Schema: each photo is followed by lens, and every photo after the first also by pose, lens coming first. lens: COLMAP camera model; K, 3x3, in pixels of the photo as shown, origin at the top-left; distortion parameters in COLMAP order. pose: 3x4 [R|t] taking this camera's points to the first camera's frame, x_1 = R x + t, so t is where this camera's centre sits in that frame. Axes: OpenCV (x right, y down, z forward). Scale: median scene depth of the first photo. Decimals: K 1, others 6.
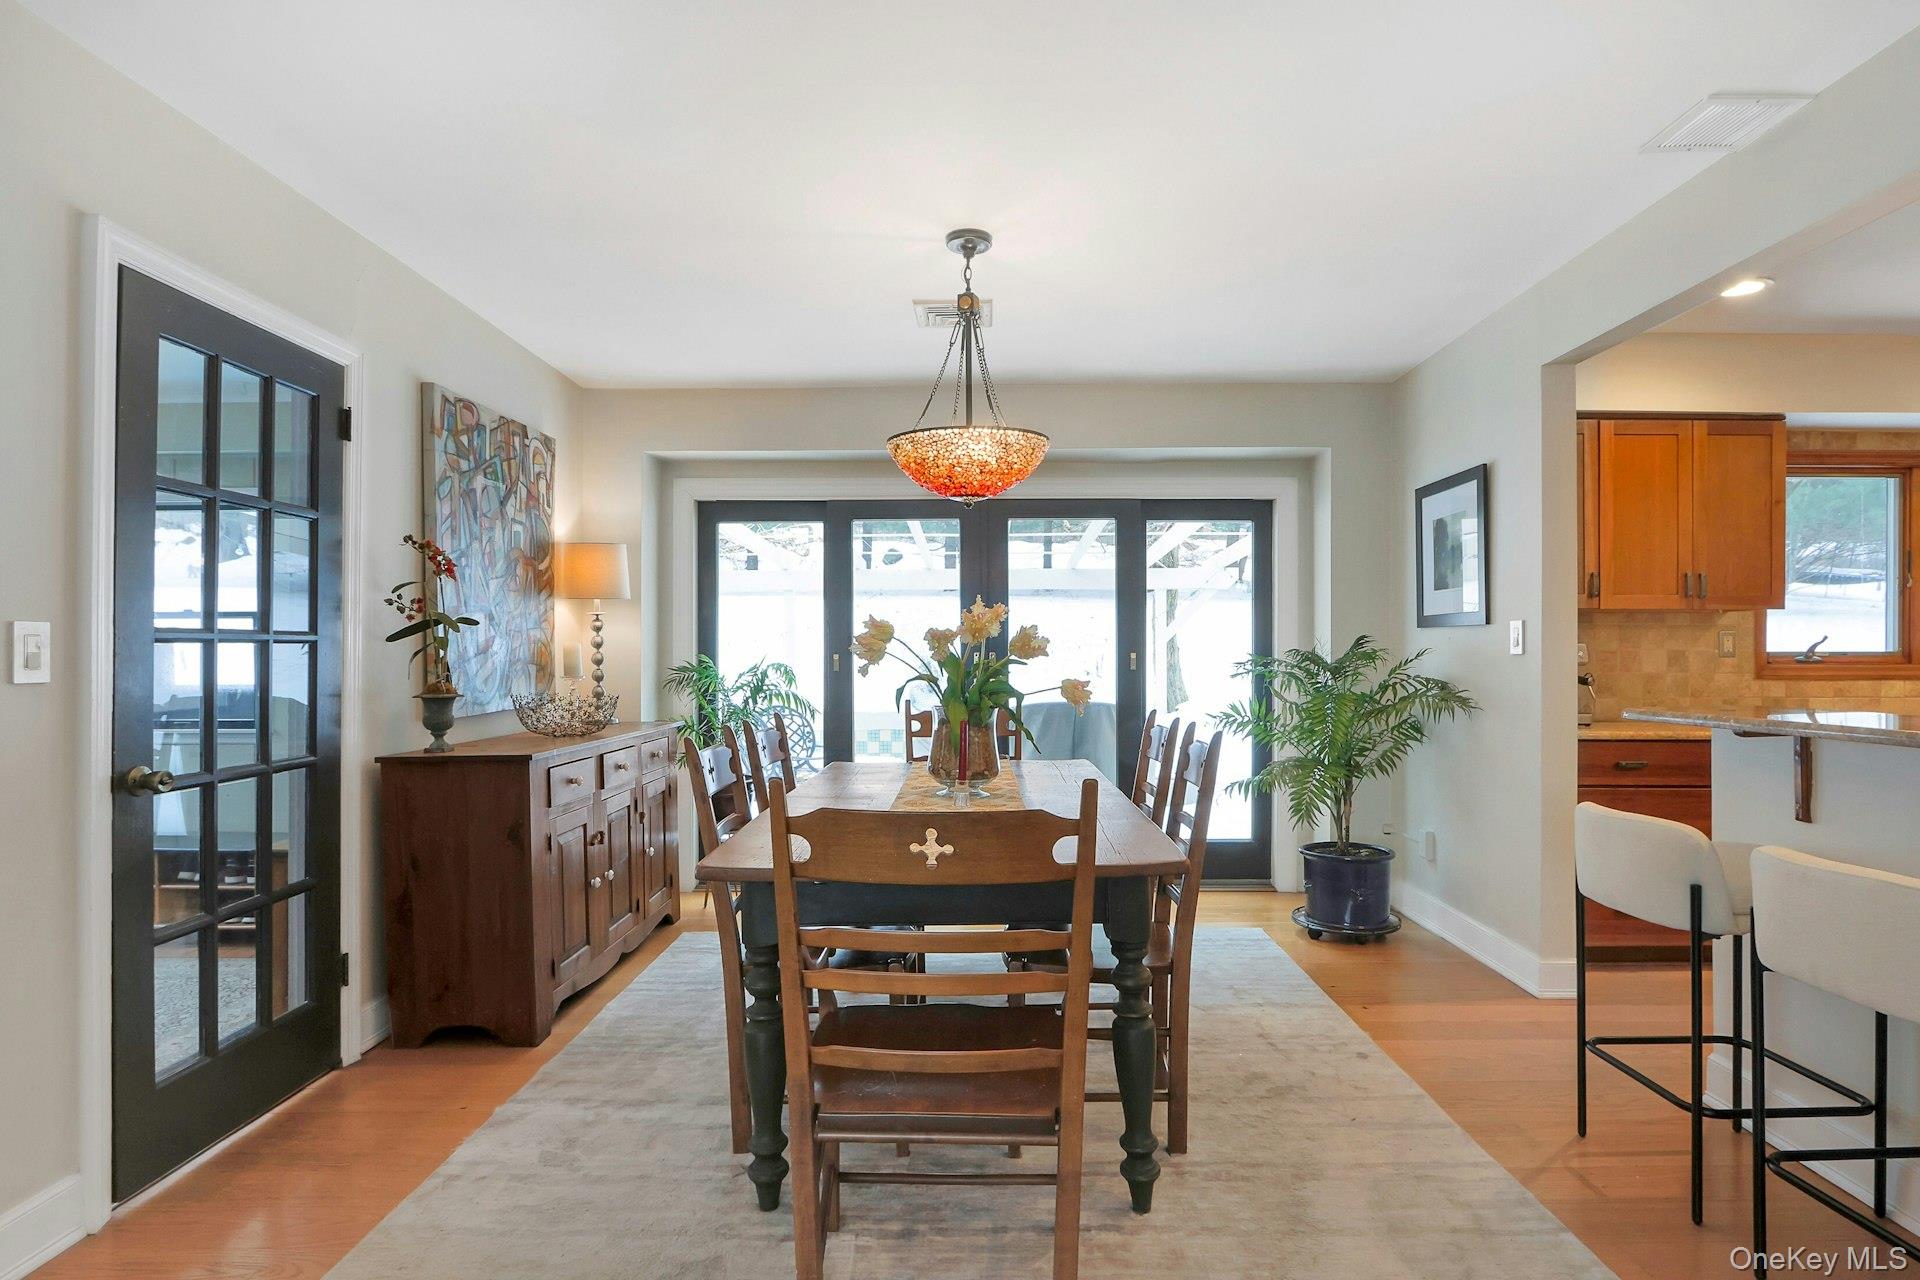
lens RADIAL K [[998.3, 0, 974.2], [0, 998.3, 660.0], [0, 0, 1]] dist [-0.006682, -0.000305]
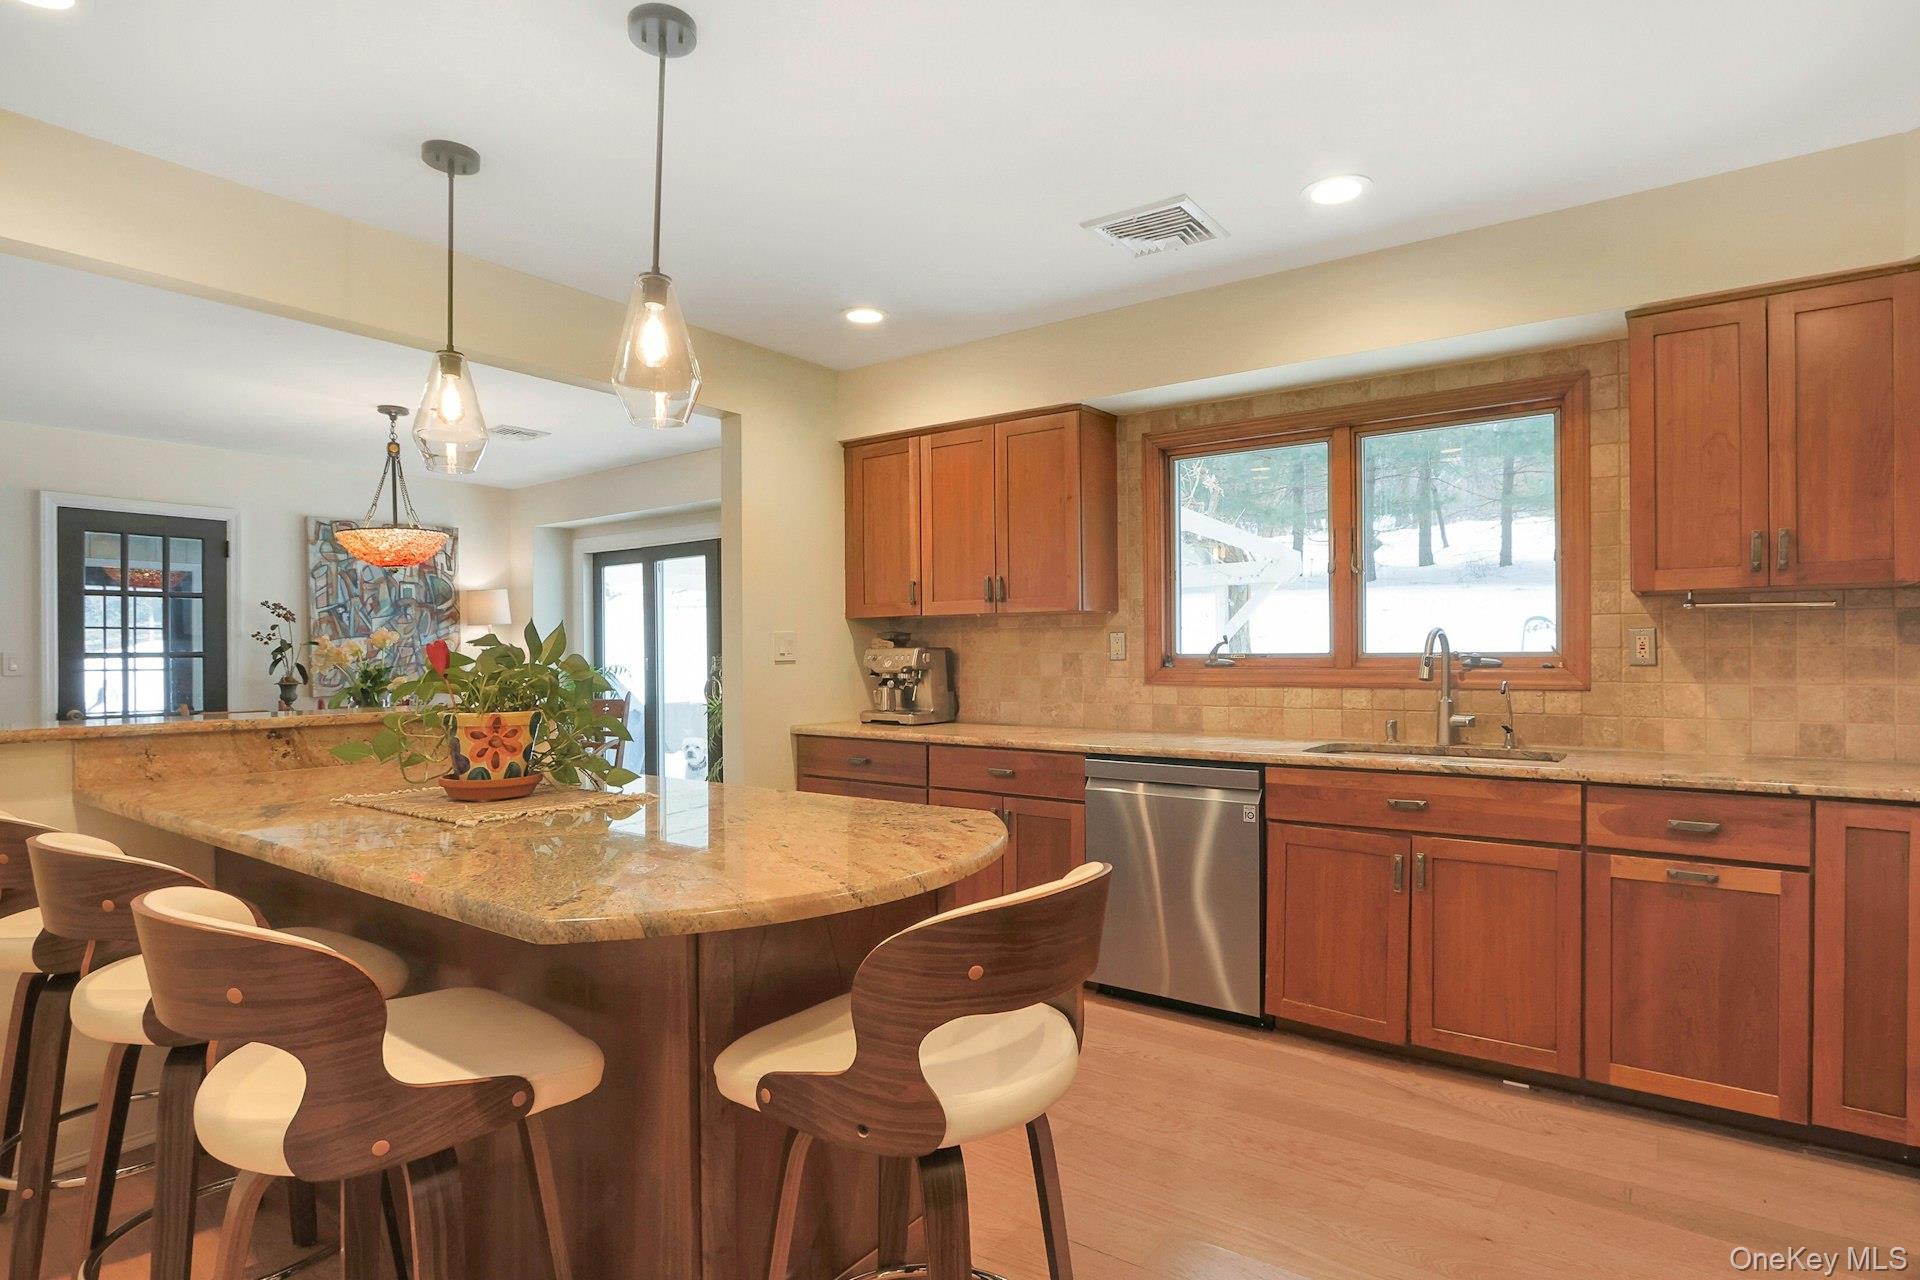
lens RADIAL K [[998.3, 0, 974.2], [0, 998.3, 660.0], [0, 0, 1]] dist [-0.006682, -0.000305]
pose [[0.810274, -0.000355, -0.586052, 1.272167], [0.005382, 0.999962, 0.006835, -0.010991], [0.586027, -0.008692, 0.810245, 0.170959]]
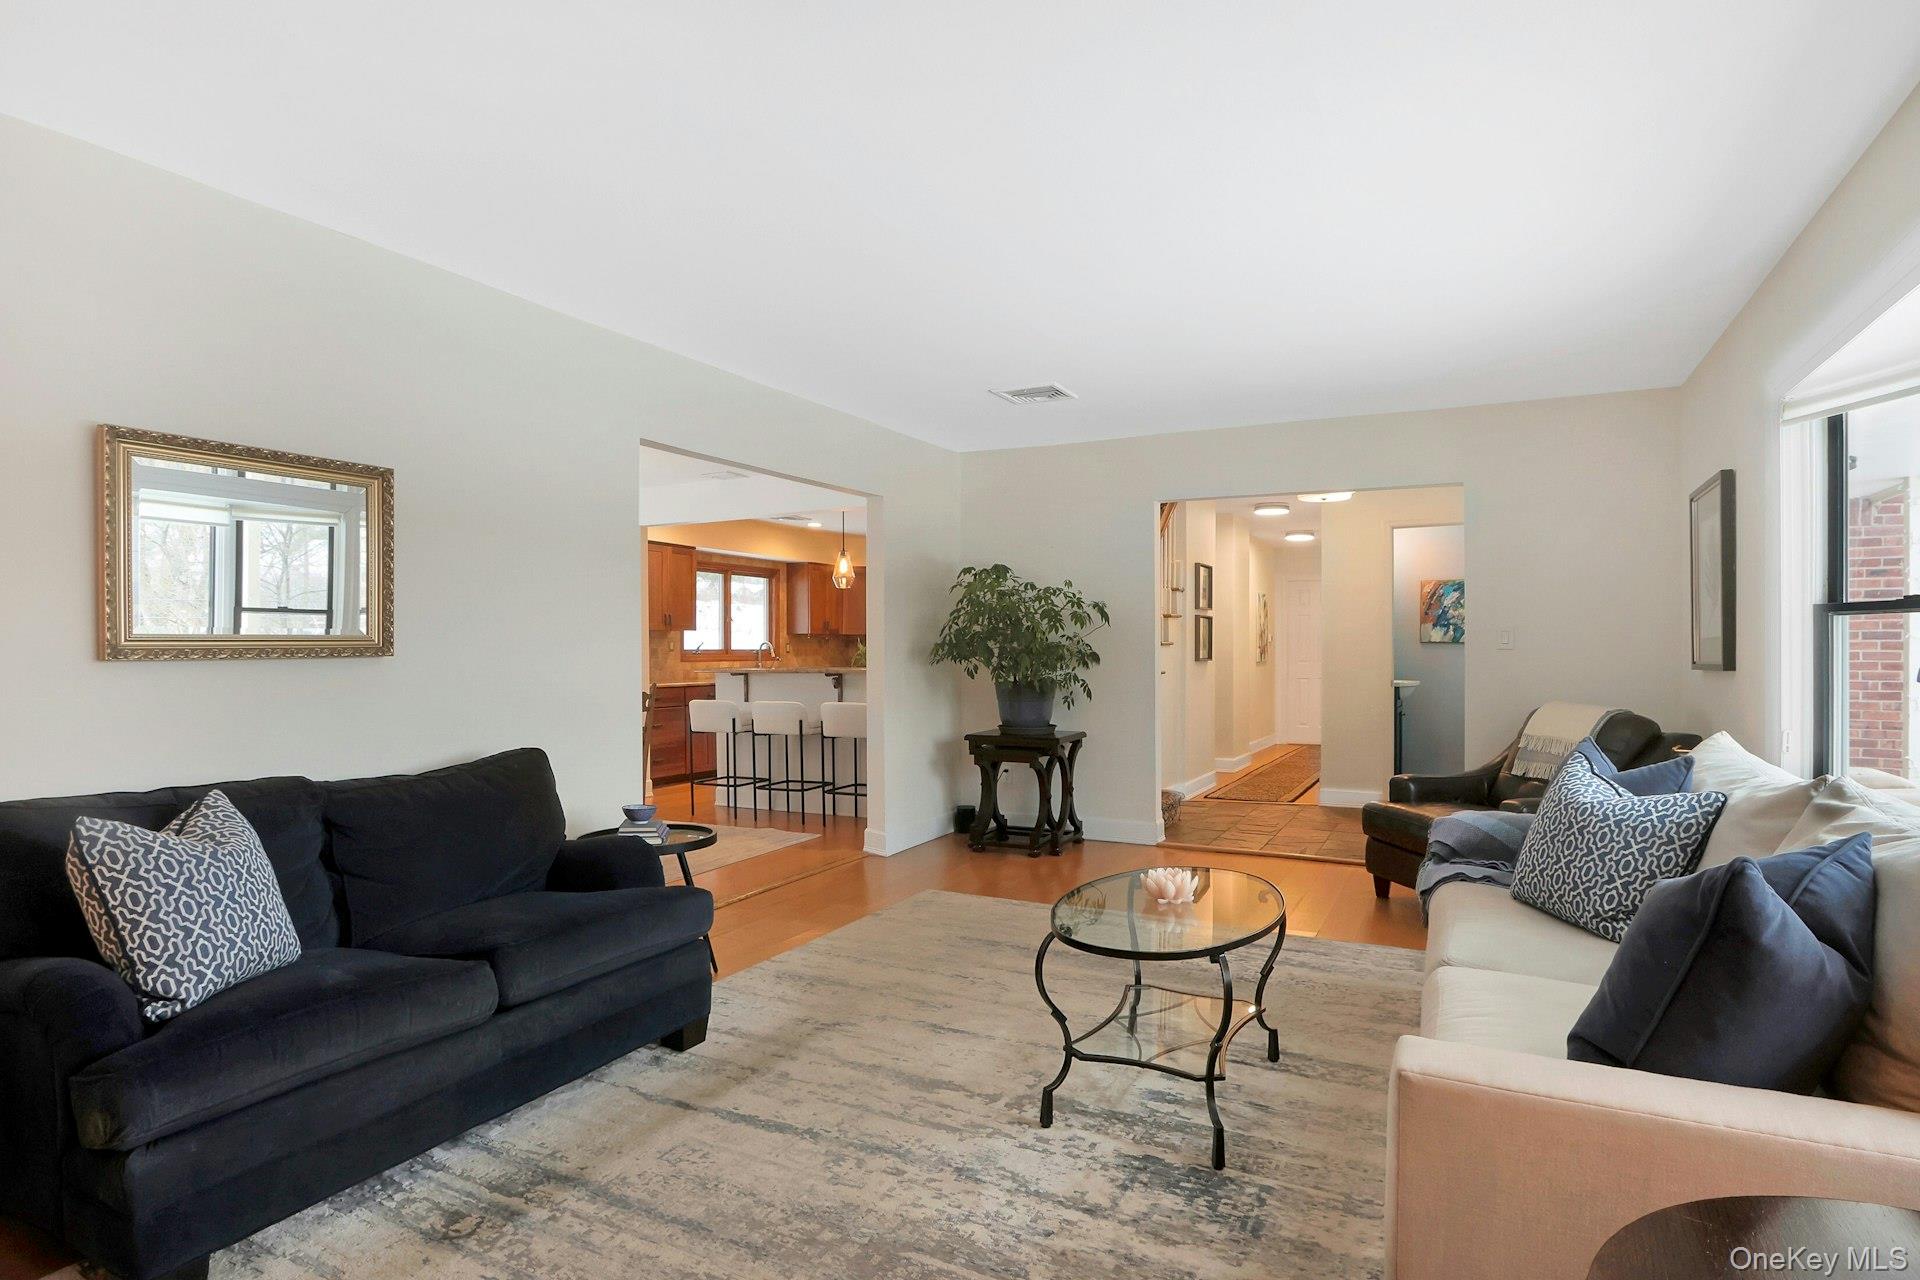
lens RADIAL K [[998.3, 0, 974.2], [0, 998.3, 660.0], [0, 0, 1]] dist [-0.006682, -0.000305]
pose [[0.453127, -0.006926, 0.891419, -0.955537], [0.003439, 0.999976, 0.006022, 0.004824], [-0.891439, 0.000337, 0.453140, -0.626966]]
